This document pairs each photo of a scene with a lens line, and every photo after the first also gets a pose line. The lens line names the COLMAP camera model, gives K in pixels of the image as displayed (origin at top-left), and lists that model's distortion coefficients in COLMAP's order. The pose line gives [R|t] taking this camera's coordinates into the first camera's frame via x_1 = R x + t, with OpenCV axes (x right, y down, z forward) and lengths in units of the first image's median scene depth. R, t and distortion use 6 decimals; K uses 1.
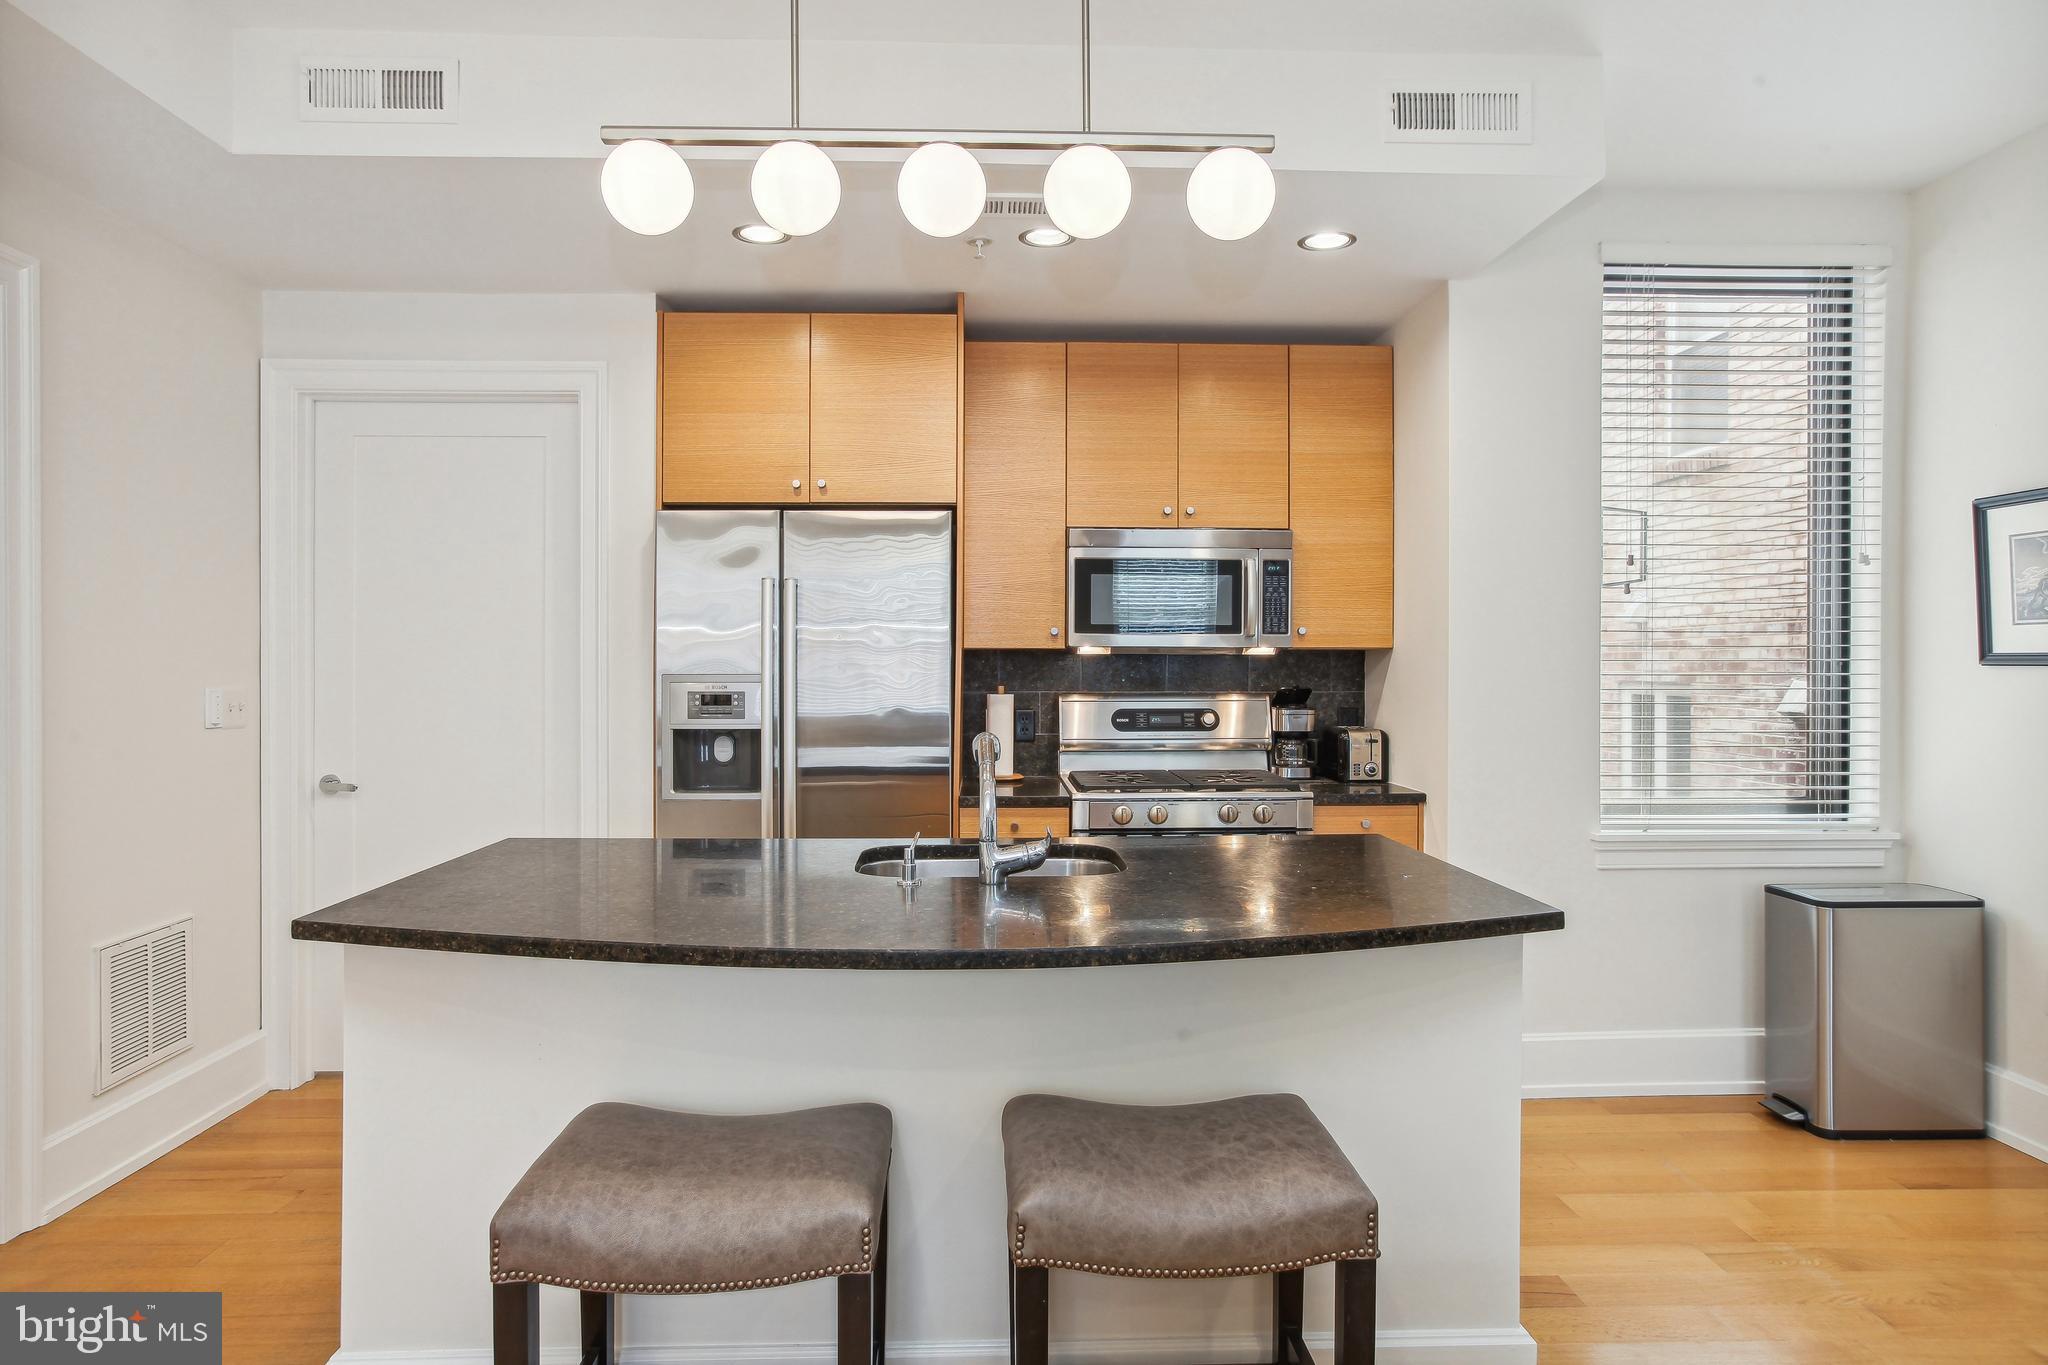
lens RADIAL K [[1180.9, 0, 1017.3], [0, 1180.9, 661.7], [0, 0, 1]] dist [-0.004884, -0.000404]
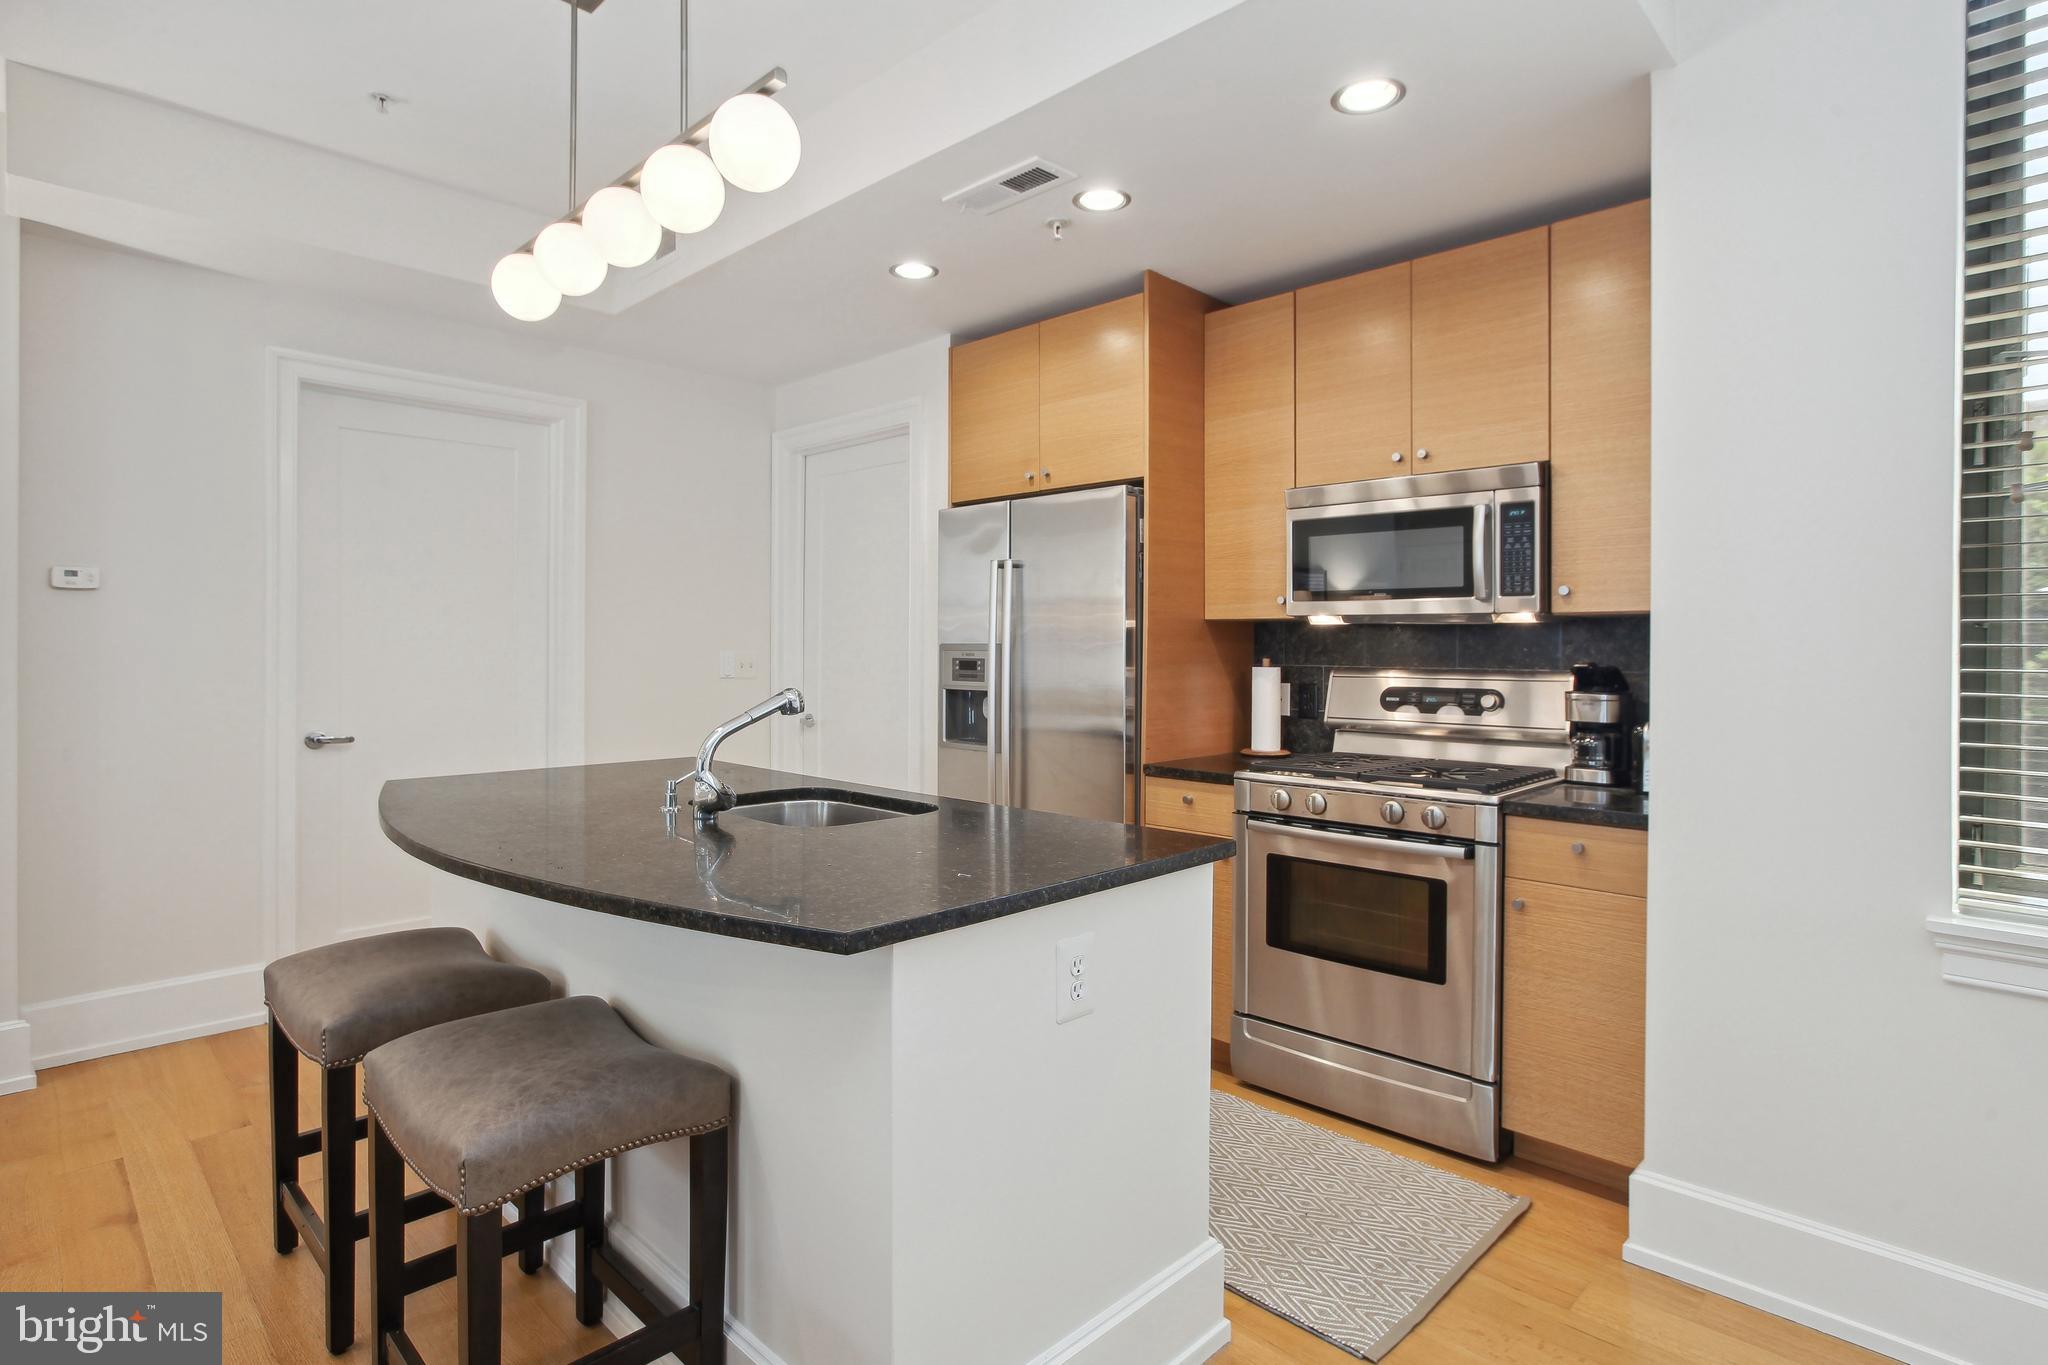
lens RADIAL K [[1043.5, 0, 1037.3], [0, 1043.5, 650.8], [0, 0, 1]] dist [-0.047133, 0.000137]
pose [[0.699158, 0.005216, -0.714949, 0.482957], [-0.003824, 0.999986, 0.003556, 0.012229], [0.714957, 0.000248, 0.699168, 0.279915]]
